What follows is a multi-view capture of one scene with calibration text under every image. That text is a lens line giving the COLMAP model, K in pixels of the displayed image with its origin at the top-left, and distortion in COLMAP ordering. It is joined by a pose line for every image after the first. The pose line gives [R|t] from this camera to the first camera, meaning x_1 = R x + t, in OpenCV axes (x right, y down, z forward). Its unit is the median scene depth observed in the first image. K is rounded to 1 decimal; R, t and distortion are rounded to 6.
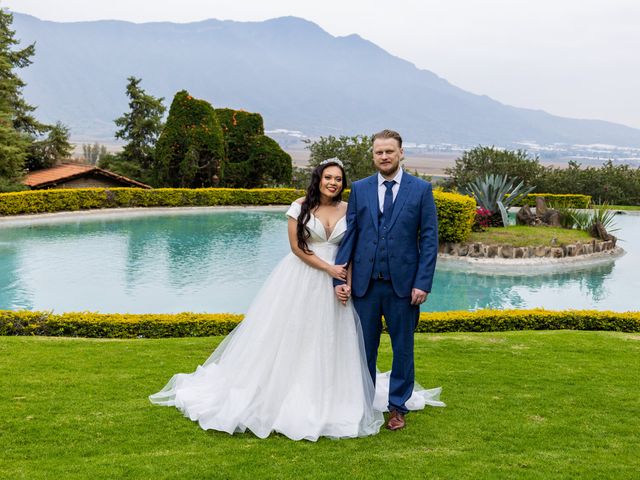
lens RADIAL K [[780.7, 0, 320.0], [0, 780.7, 240.0], [0, 0, 1]] dist [-0.025650, -0.038070]
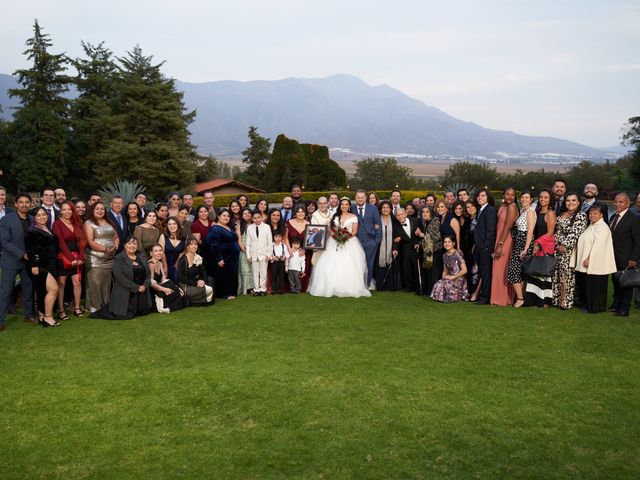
lens RADIAL K [[522.7, 0, 320.0], [0, 522.7, 240.0], [0, 0, 1]] dist [-0.061390, -0.003599]
pose [[0.996435, -0.013051, -0.083353, 0.000234], [0.016177, 0.999187, 0.036936, -0.000359], [0.082803, -0.038152, 0.995835, -0.134115]]
